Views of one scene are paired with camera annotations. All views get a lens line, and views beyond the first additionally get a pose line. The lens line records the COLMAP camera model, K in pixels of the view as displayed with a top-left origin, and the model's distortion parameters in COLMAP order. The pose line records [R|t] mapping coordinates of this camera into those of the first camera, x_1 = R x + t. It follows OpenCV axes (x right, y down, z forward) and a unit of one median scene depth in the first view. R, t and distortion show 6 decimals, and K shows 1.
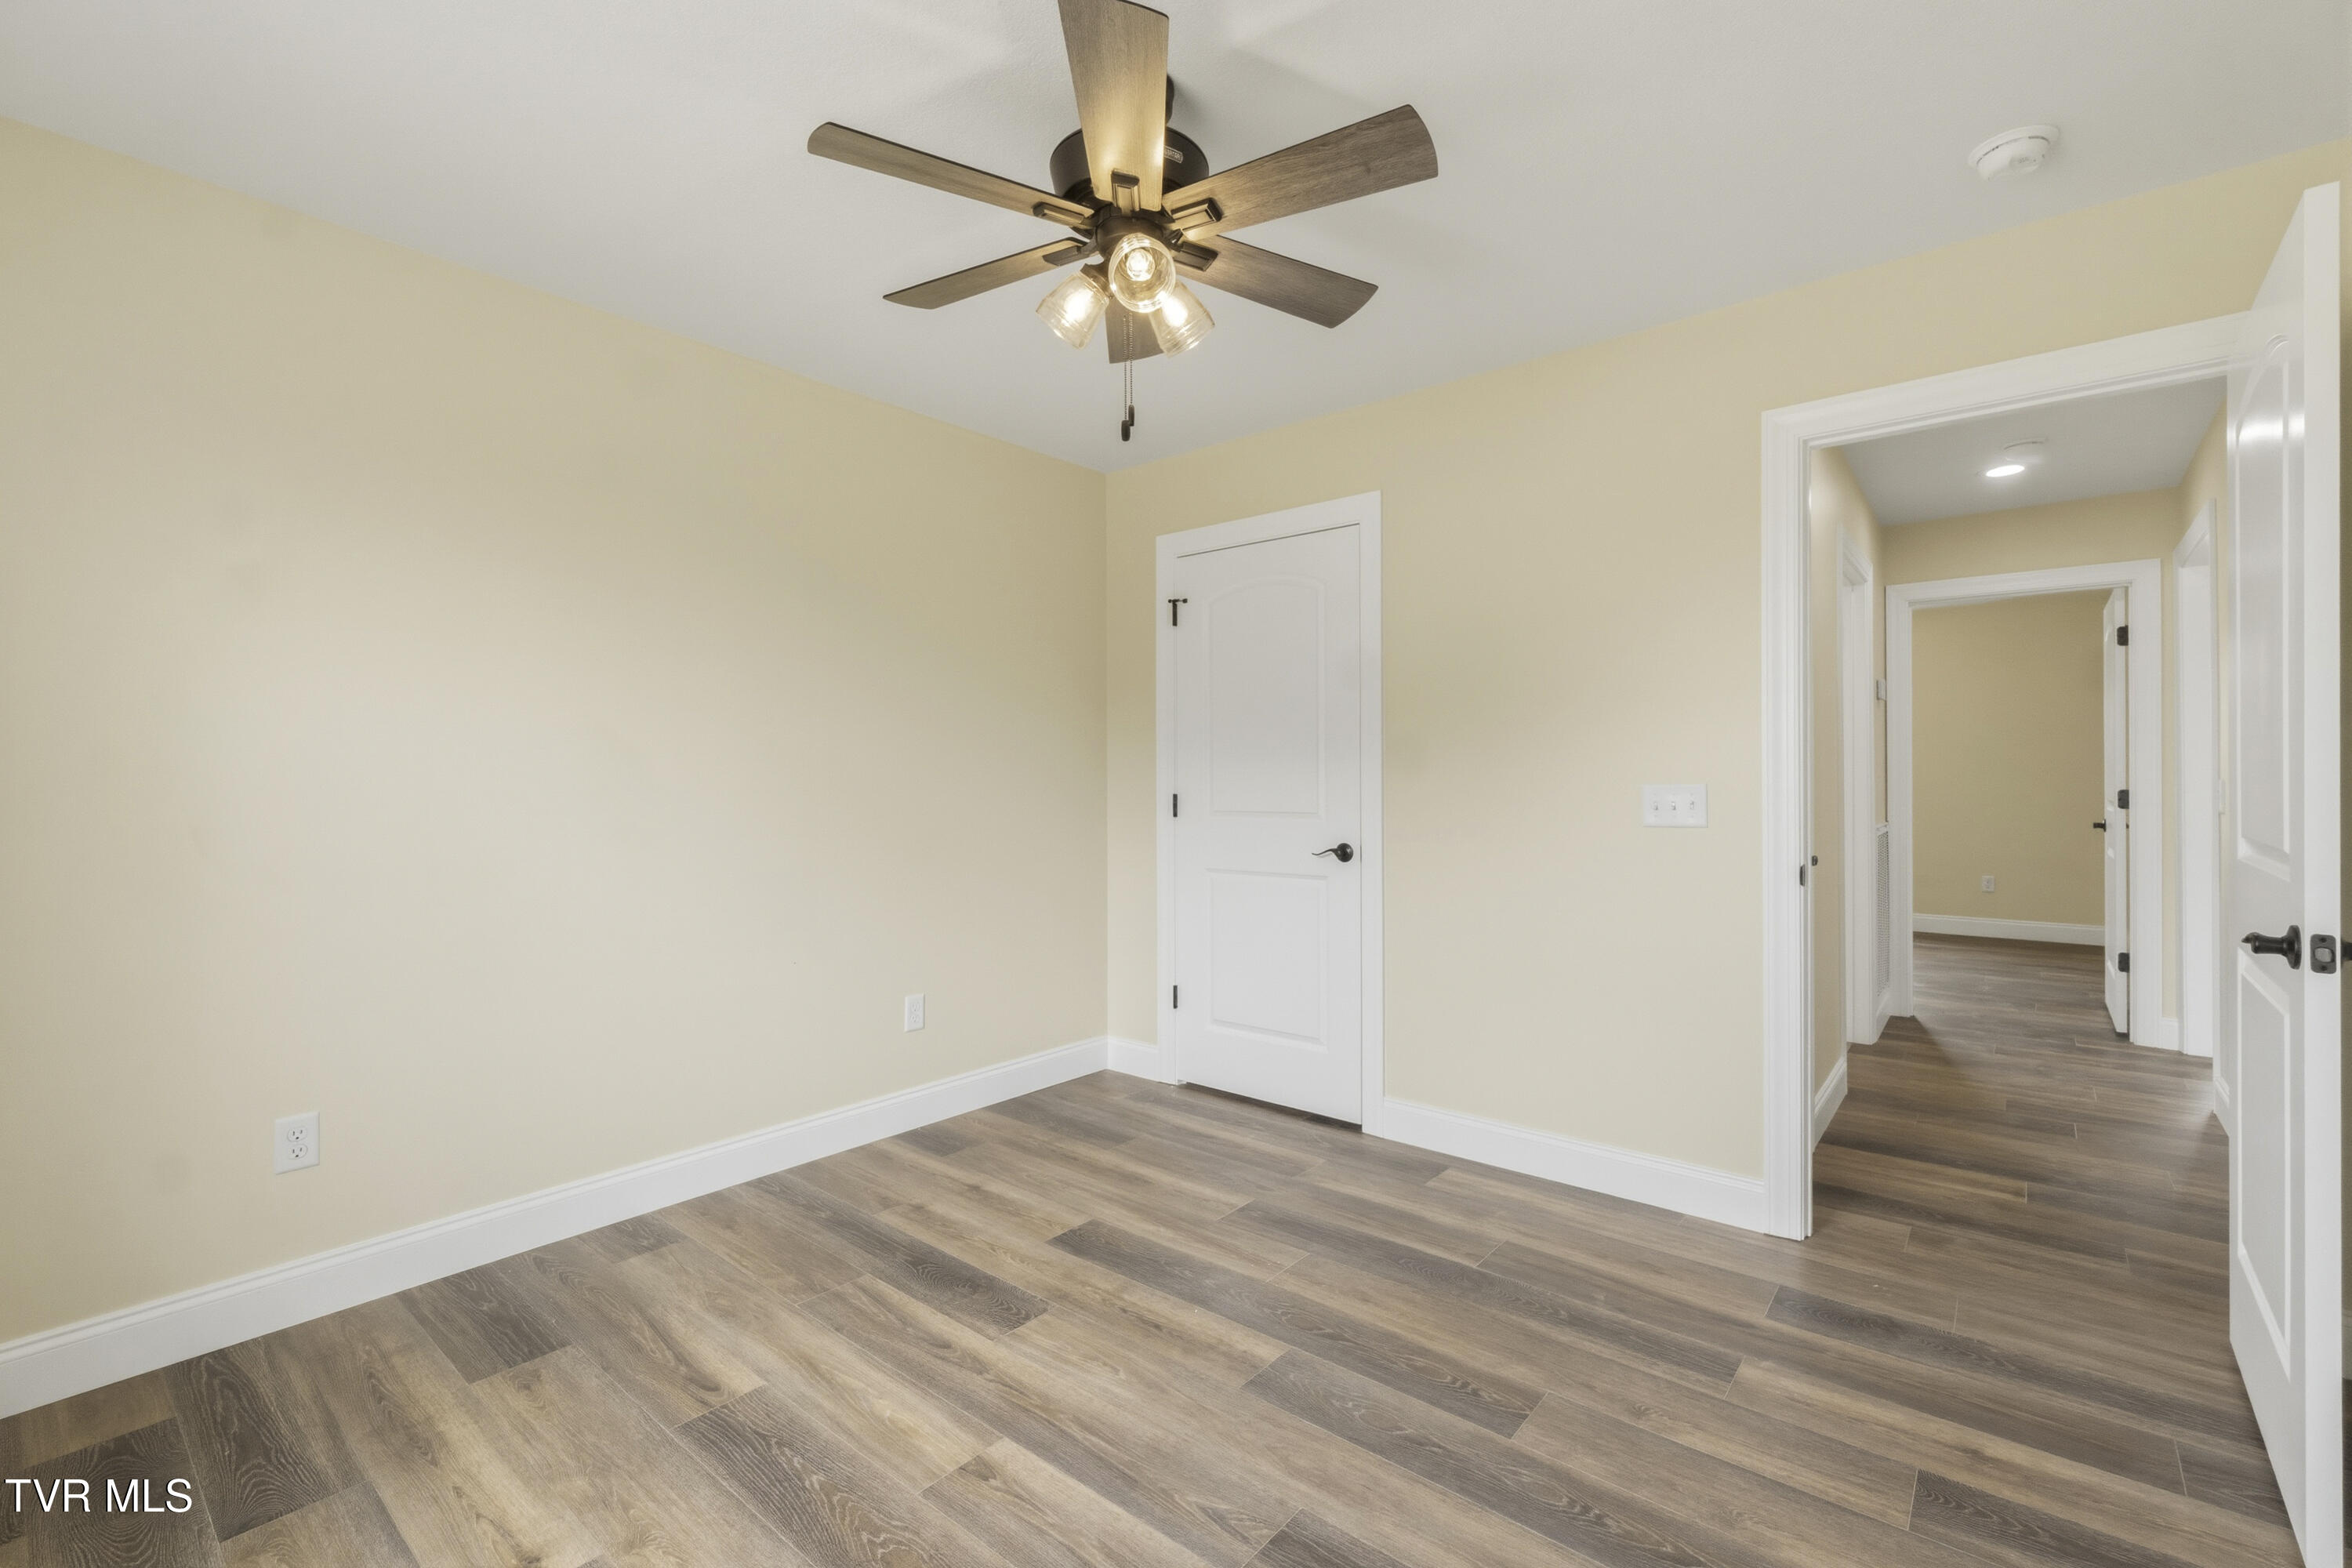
lens RADIAL K [[1021.3, 0, 1163.5], [0, 1021.3, 781.7], [0, 0, 1]] dist [-0.006220, 0.002572]
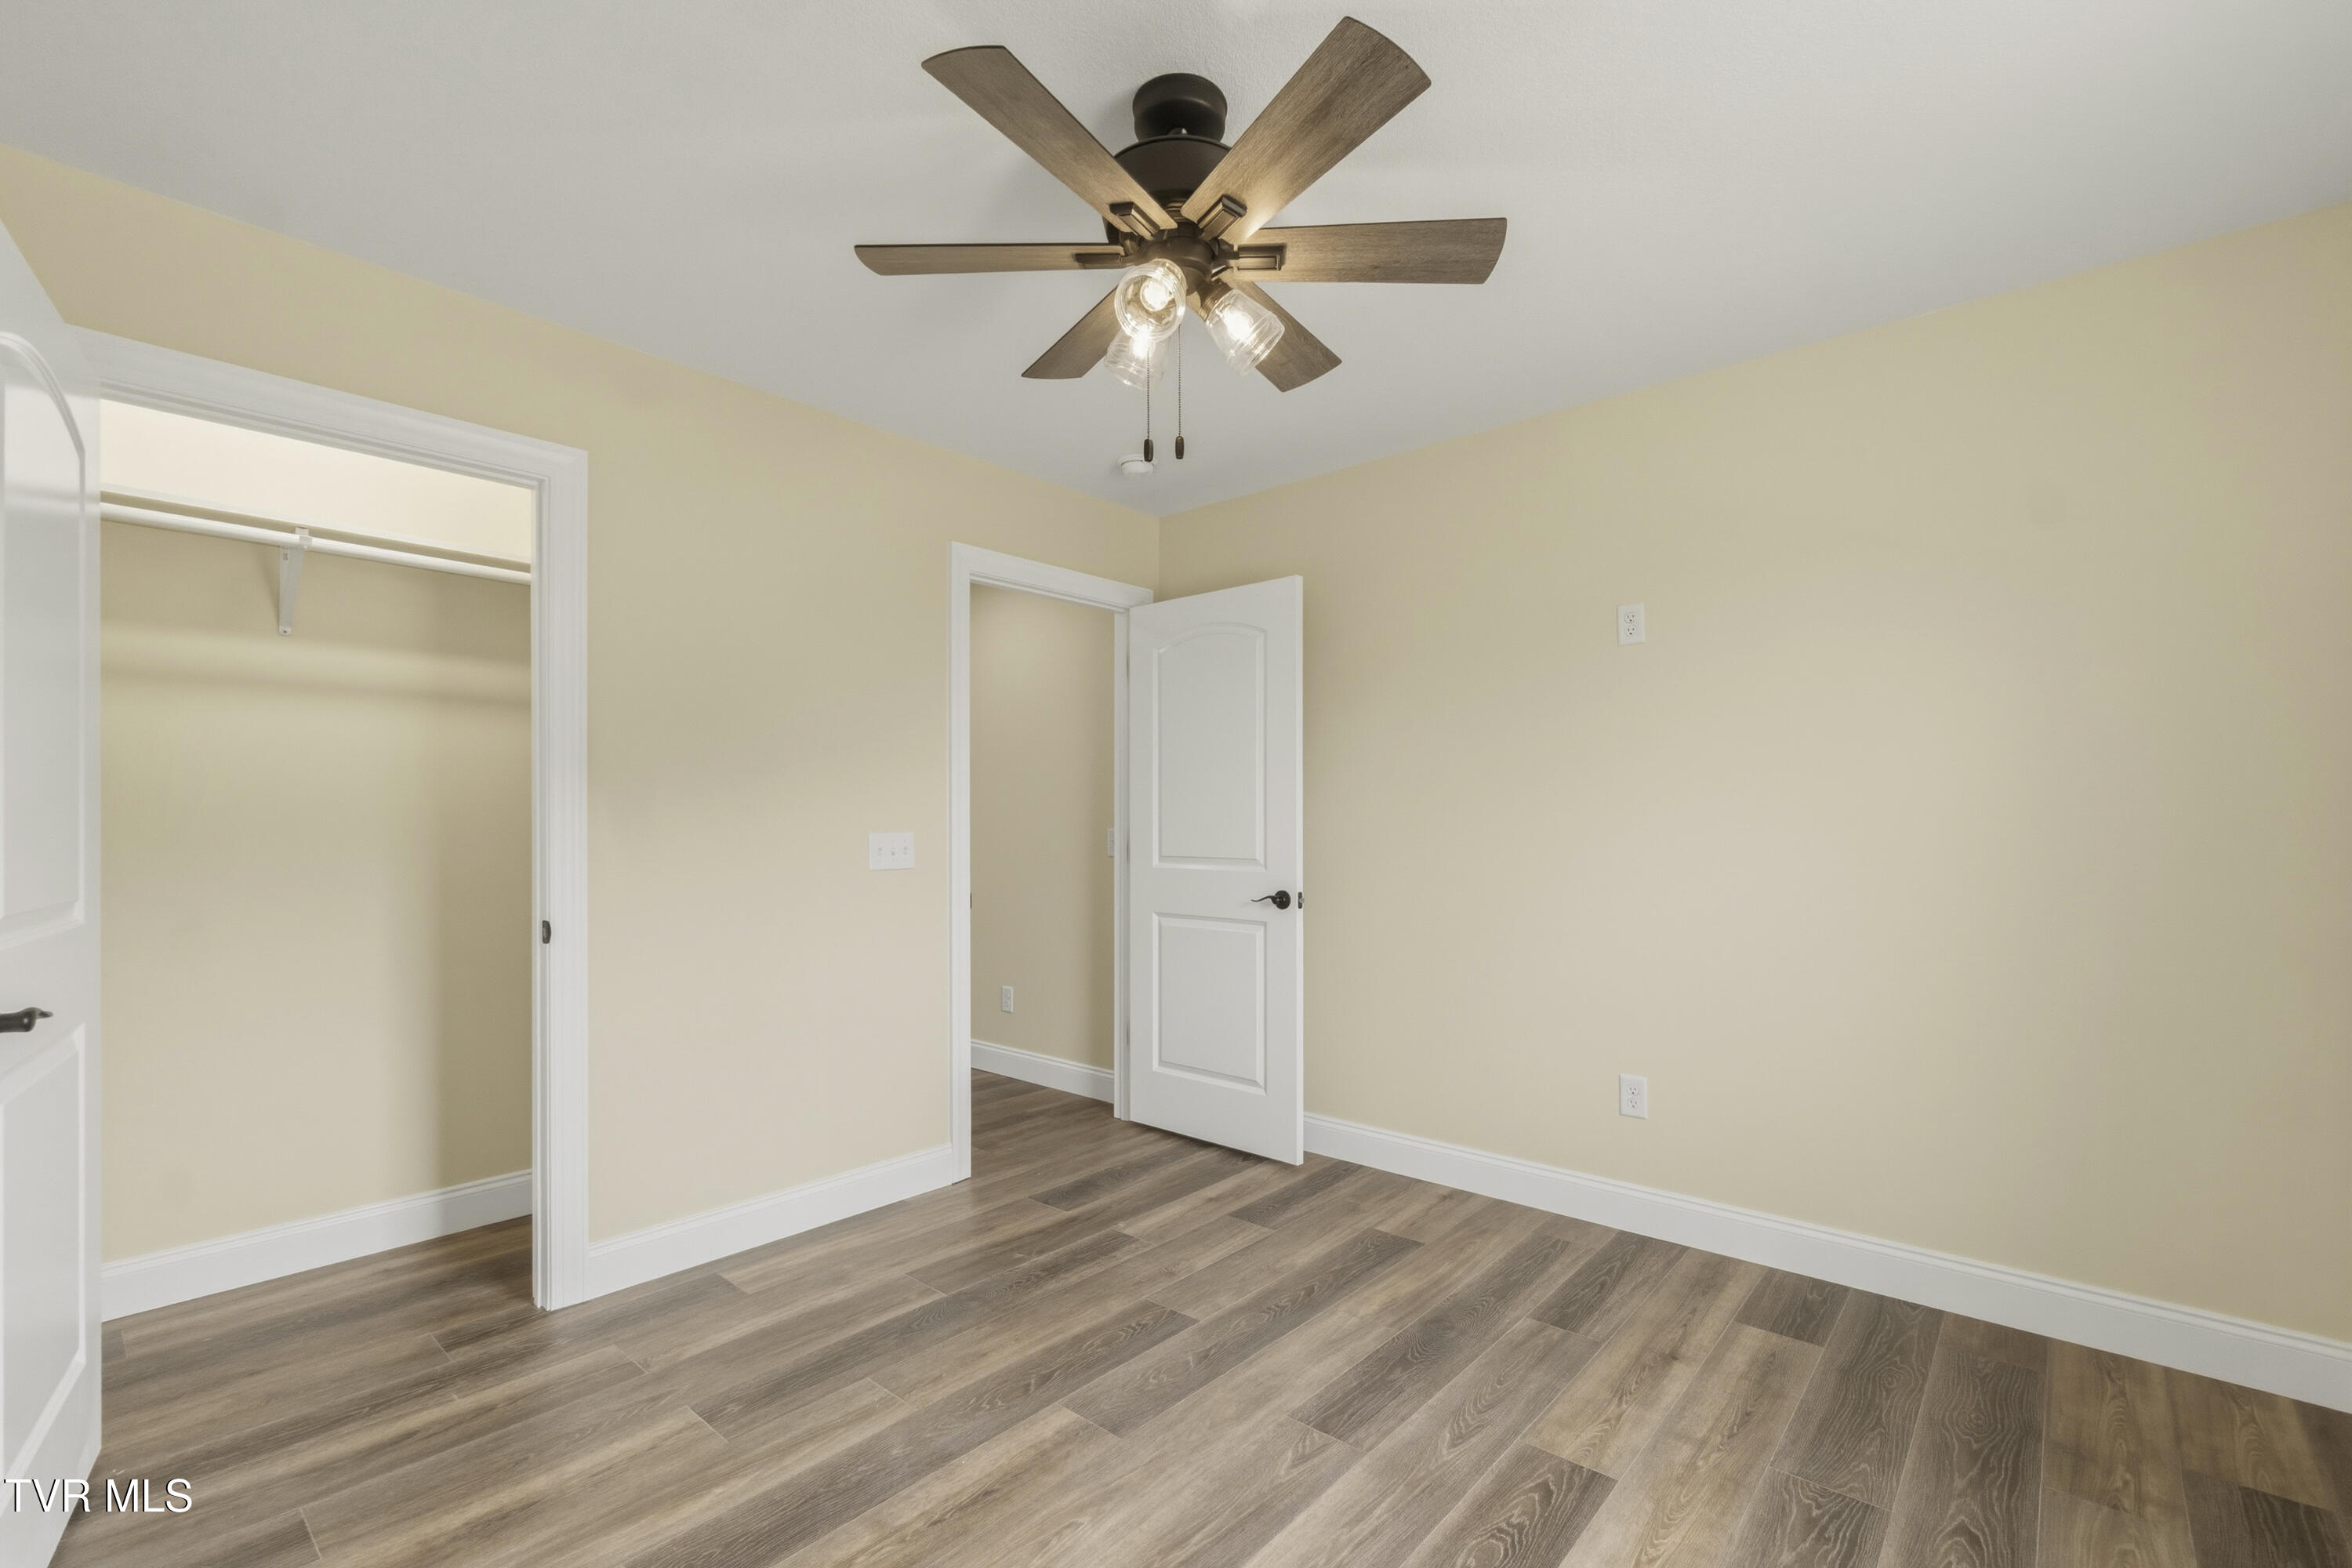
lens RADIAL K [[1021.3, 0, 1204.6], [0, 1021.3, 816.7], [0, 0, 1]] dist [-0.006220, 0.002572]
pose [[0.004462, 0.006407, 0.999970, -0.795008], [0.002689, 0.999976, -0.006419, -0.008412], [-0.999986, 0.002717, 0.004445, 0.778471]]
